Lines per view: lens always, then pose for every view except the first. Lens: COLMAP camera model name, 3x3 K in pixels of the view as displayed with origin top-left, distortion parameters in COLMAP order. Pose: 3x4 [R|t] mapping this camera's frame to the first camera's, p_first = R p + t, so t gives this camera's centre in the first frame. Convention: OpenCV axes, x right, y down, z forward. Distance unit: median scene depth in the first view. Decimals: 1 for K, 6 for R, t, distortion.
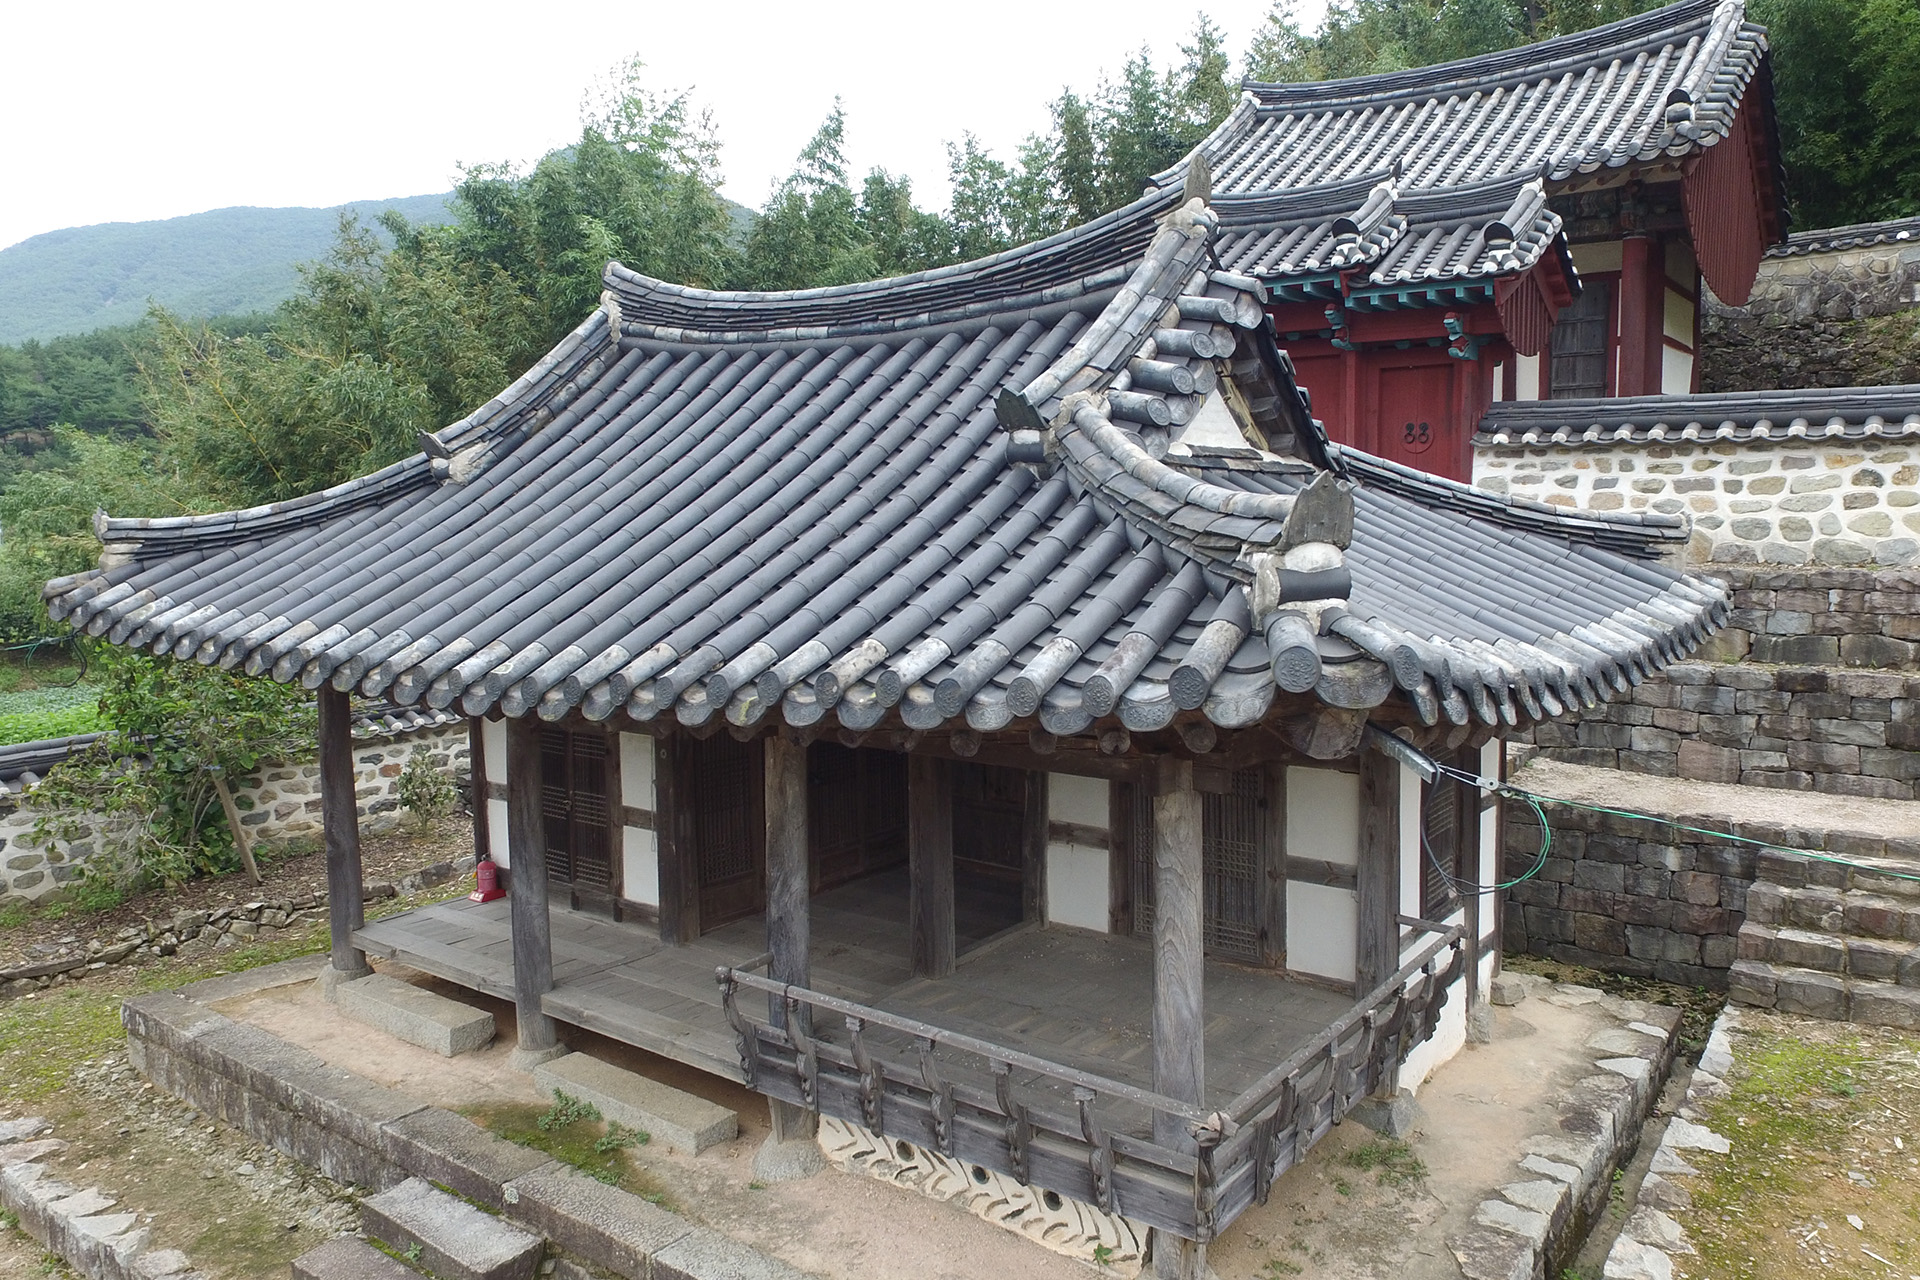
lens RADIAL K [[1348.2, 0, 1000.2], [0, 1348.2, 632.5], [0, 0, 1]] dist [-0.006832, -0.002248]
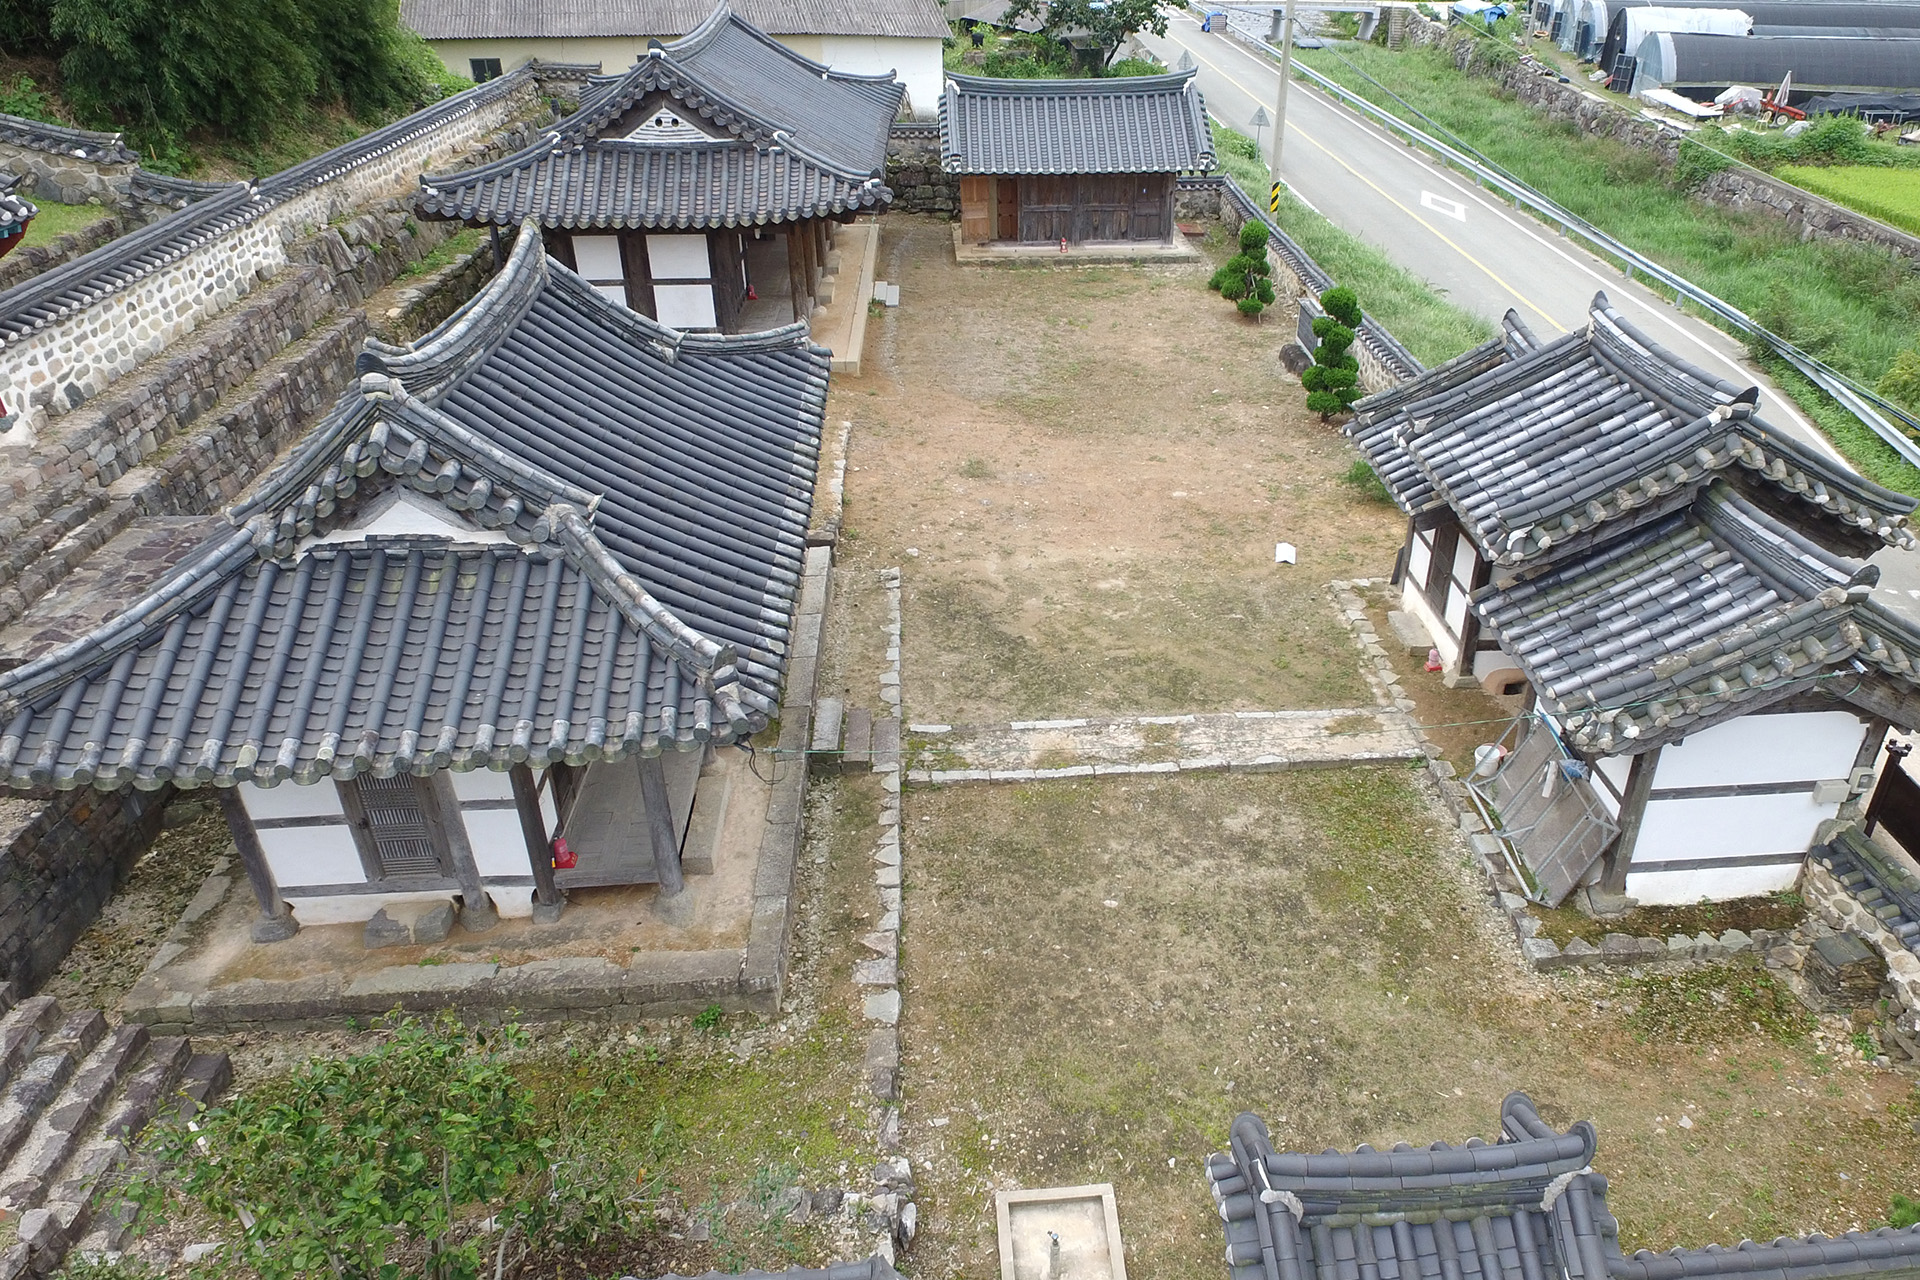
lens RADIAL K [[1355.0, 0, 1061.2], [0, 1355.0, 638.3], [0, 0, 1]] dist [-0.008528, 0.010217]
pose [[-0.662404, -0.365369, 0.654008, -1.271281], [0.072151, 0.837831, 0.541141, -0.555506], [-0.745664, 0.405641, -0.528621, 1.115675]]
